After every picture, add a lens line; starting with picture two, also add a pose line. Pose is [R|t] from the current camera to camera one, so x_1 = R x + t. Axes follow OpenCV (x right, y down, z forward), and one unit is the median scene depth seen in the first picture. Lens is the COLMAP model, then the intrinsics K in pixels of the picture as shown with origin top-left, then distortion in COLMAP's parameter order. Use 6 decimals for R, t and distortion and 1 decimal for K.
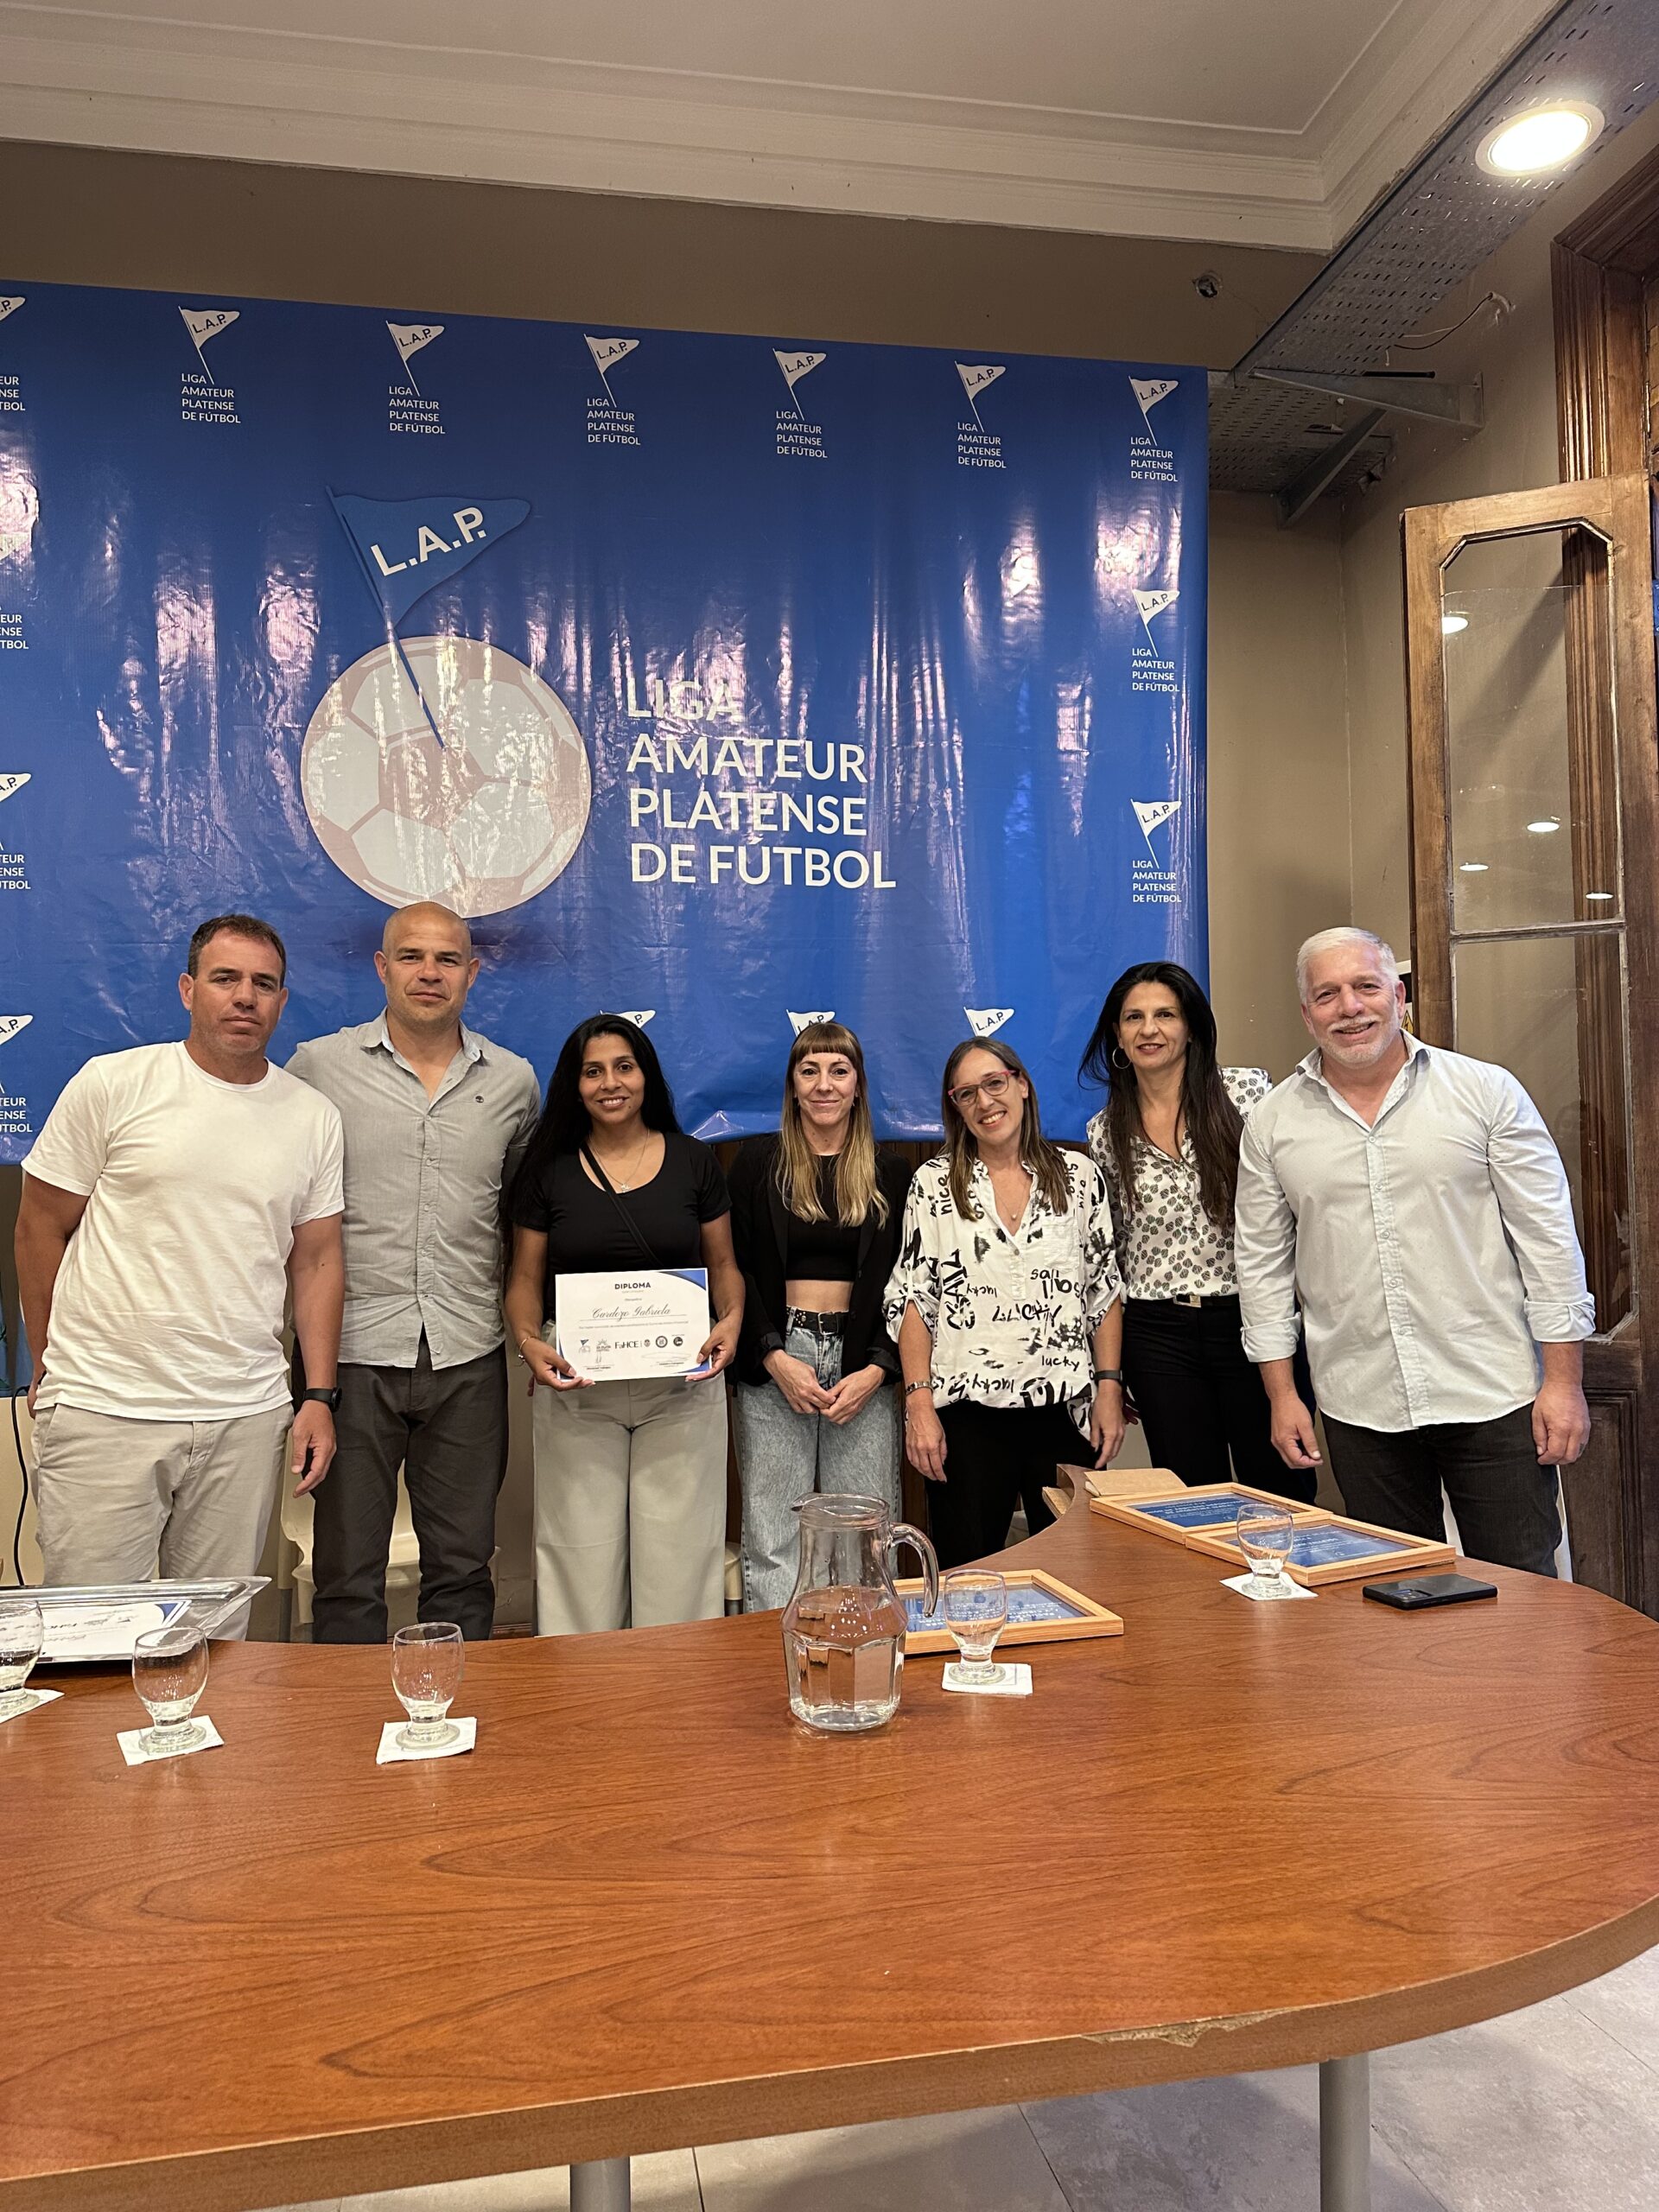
lens RADIAL K [[1546.4, 0, 817.4], [0, 1546.4, 1147.7], [0, 0, 1]] dist [0.044612, -0.048626]
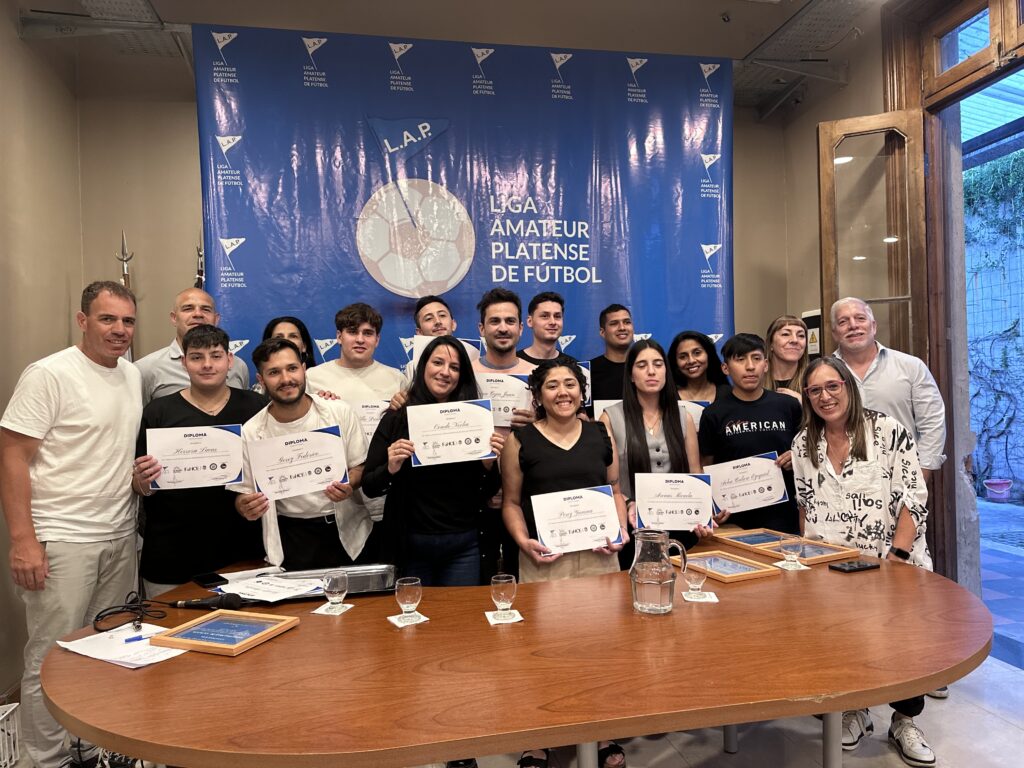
lens RADIAL K [[715.9, 0, 508.2], [0, 715.9, 411.4], [0, 0, 1]] dist [0.044612, -0.048626]
pose [[0.999936, -0.006294, 0.009448, -0.107597], [0.005947, 0.999320, 0.036381, -0.012433], [-0.009671, -0.036322, 0.999293, -0.106701]]
